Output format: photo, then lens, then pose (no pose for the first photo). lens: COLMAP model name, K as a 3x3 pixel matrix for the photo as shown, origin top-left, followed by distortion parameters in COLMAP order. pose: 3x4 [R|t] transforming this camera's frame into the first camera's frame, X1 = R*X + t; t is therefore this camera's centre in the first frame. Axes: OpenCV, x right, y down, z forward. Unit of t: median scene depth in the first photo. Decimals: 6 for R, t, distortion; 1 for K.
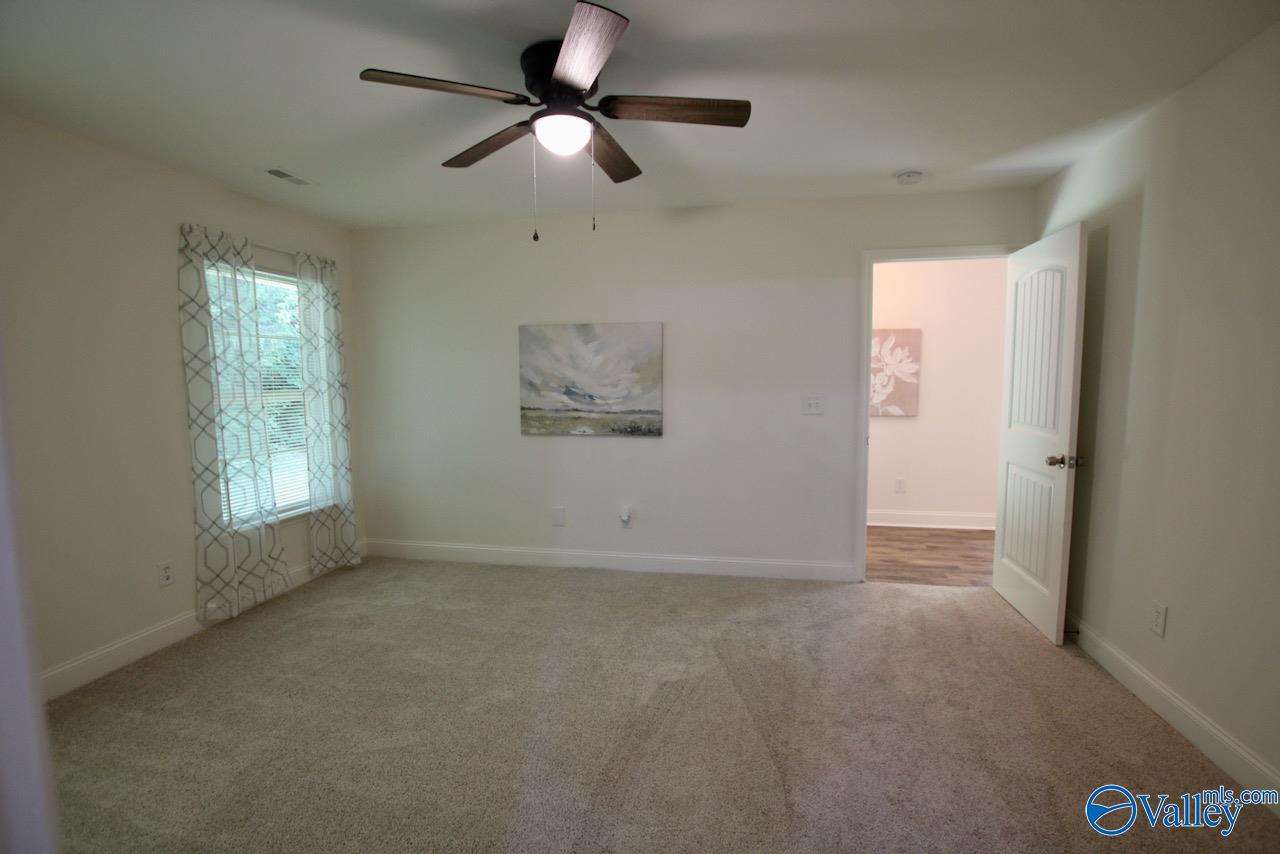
lens RADIAL K [[592.7, 0, 642.4], [0, 592.7, 430.0], [0, 0, 1]] dist [-0.034810, 0.005457]
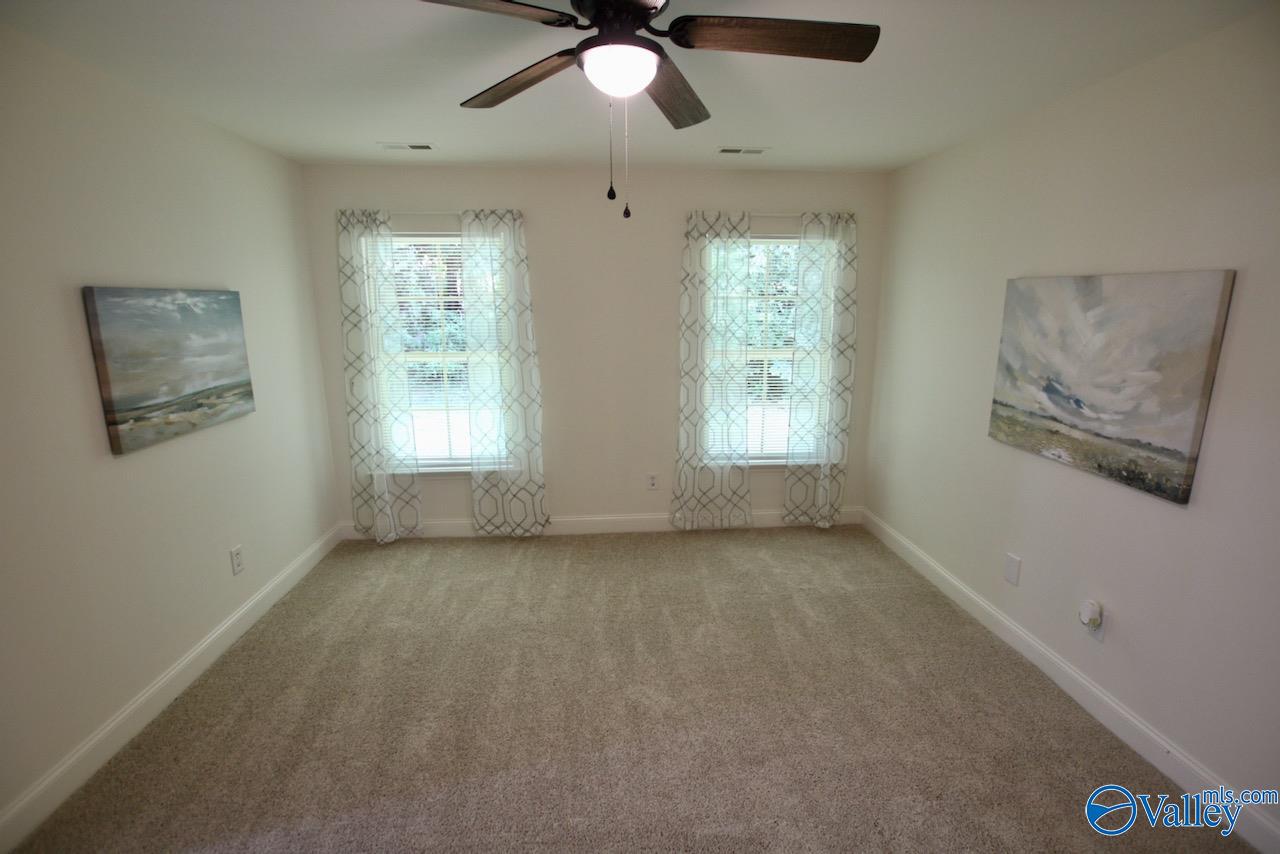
lens RADIAL K [[592.7, 0, 636.4], [0, 592.7, 429.7], [0, 0, 1]] dist [-0.034810, 0.005457]
pose [[0.271063, 0.209049, -0.939587, 0.346026], [-0.083879, 0.977548, 0.193296, -0.105089], [0.958900, 0.026416, 0.282512, 0.421412]]
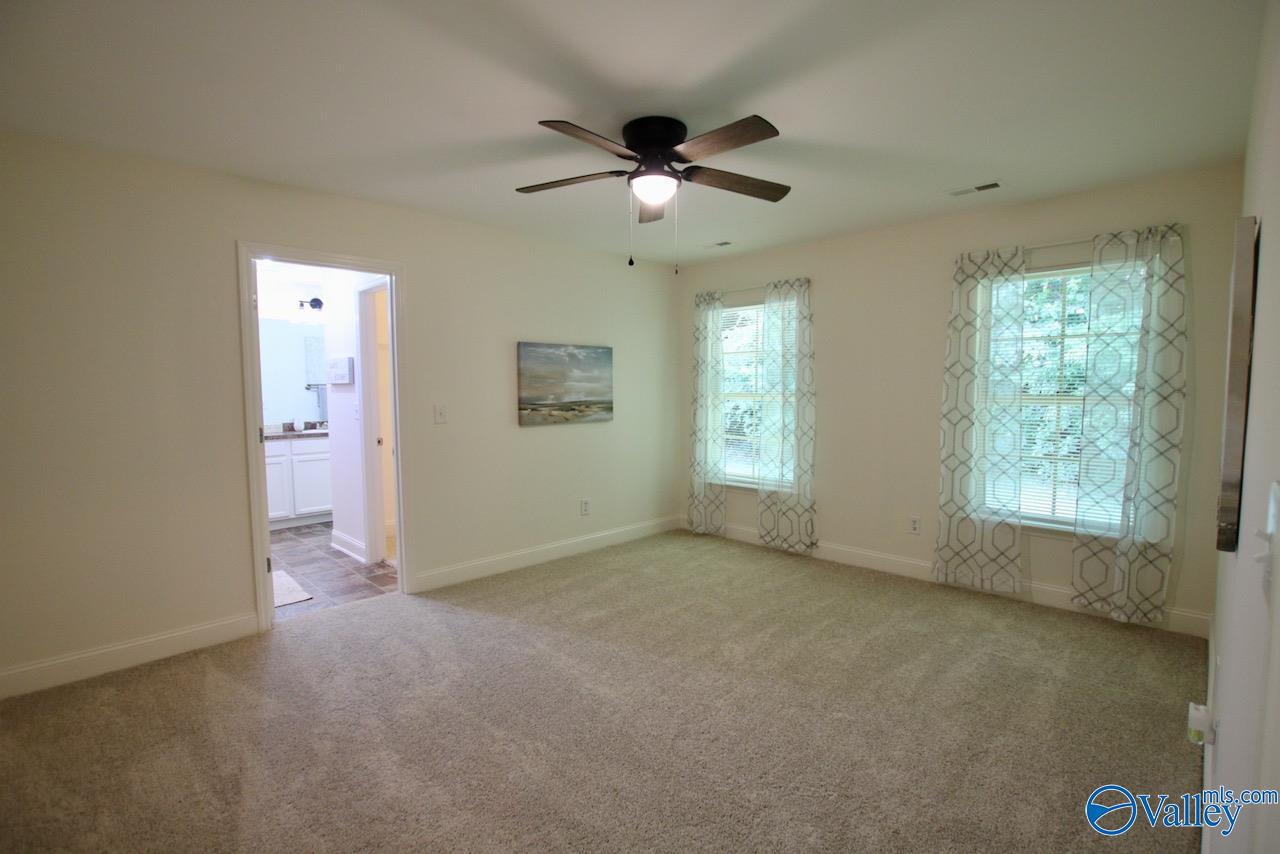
lens RADIAL K [[592.7, 0, 639.9], [0, 592.7, 430.6], [0, 0, 1]] dist [-0.034810, 0.005457]
pose [[-0.557837, 0.069559, -0.827031, 0.493844], [-0.063009, 0.990057, 0.125770, -0.078748], [0.827555, 0.122269, -0.547907, 0.894355]]
